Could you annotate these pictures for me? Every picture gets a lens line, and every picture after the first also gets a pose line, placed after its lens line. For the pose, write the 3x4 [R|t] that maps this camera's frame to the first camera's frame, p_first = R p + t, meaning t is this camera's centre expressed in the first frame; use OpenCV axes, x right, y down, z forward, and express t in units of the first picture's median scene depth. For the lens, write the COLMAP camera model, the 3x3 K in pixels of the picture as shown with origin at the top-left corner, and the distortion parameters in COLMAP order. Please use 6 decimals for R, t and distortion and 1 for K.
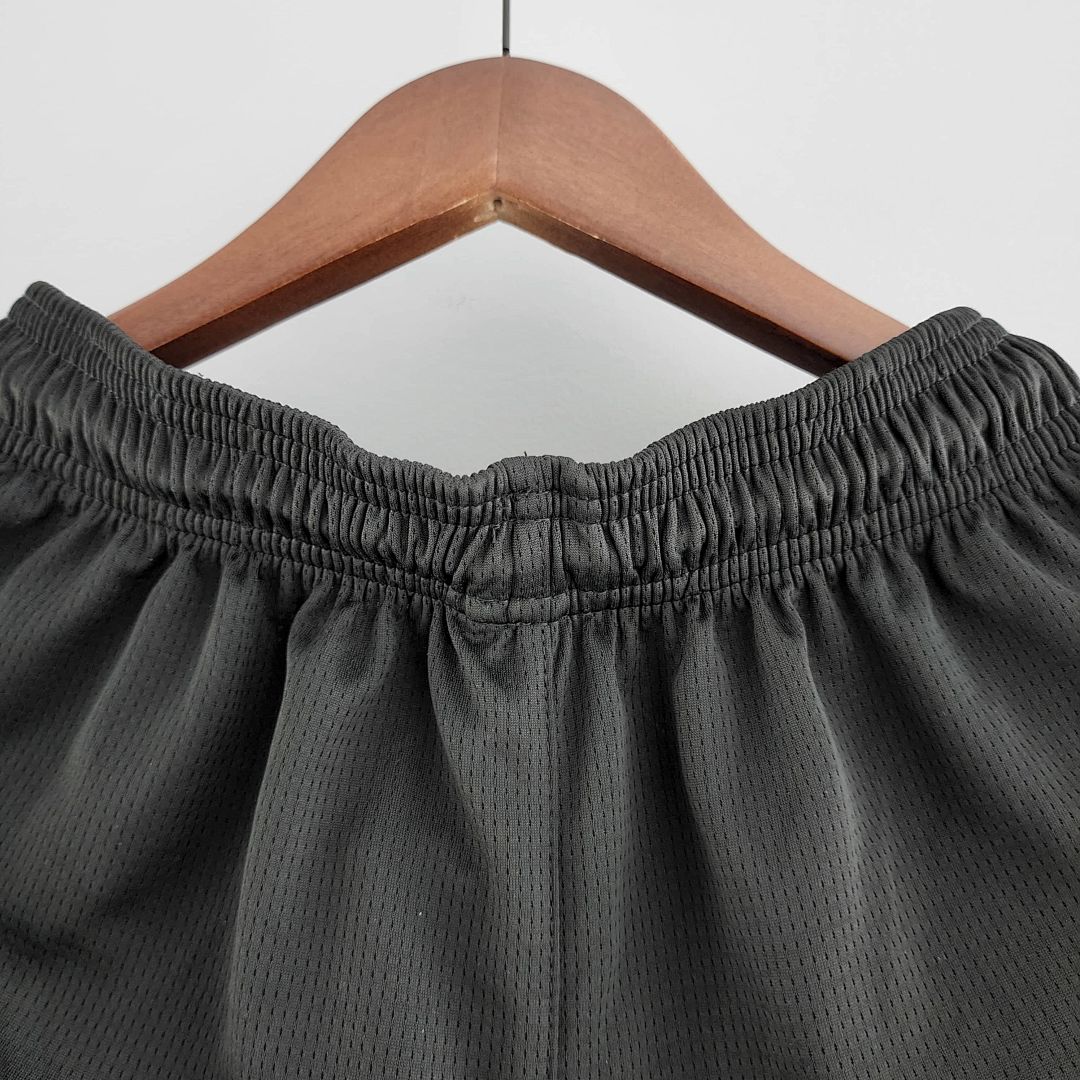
lens RADIAL K [[1026.4, 0, 535.7], [0, 1026.4, 538.9], [0, 0, 1]] dist [0.119954, -0.015284]
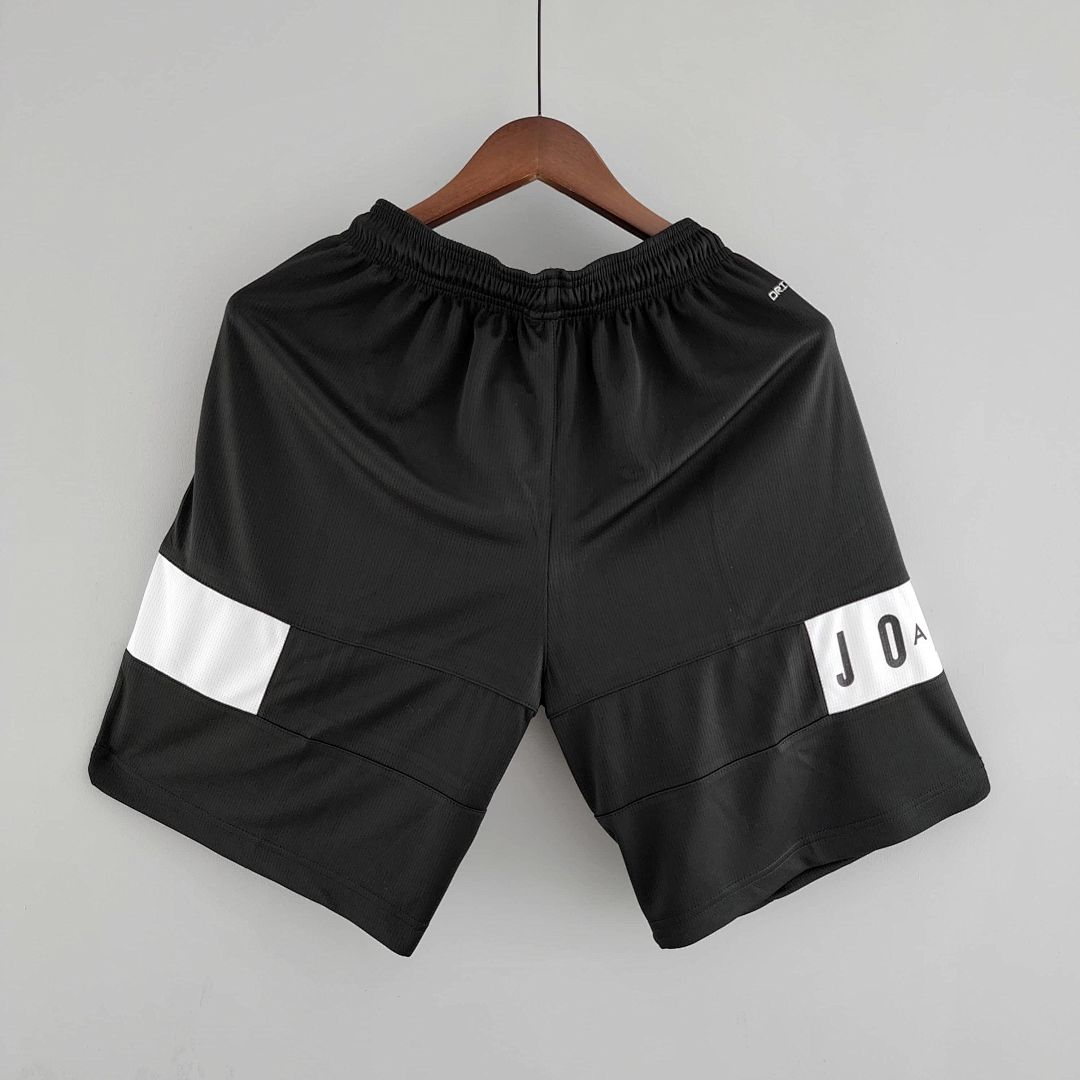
lens RADIAL K [[1026.4, 0, 544.4], [0, 1026.4, 549.1], [0, 0, 1]] dist [0.119954, -0.015284]
pose [[0.997141, -0.001442, 0.075553, -0.271223], [-0.016150, 0.972650, 0.231715, 0.029520], [-0.073820, -0.232272, 0.969845, -2.372308]]
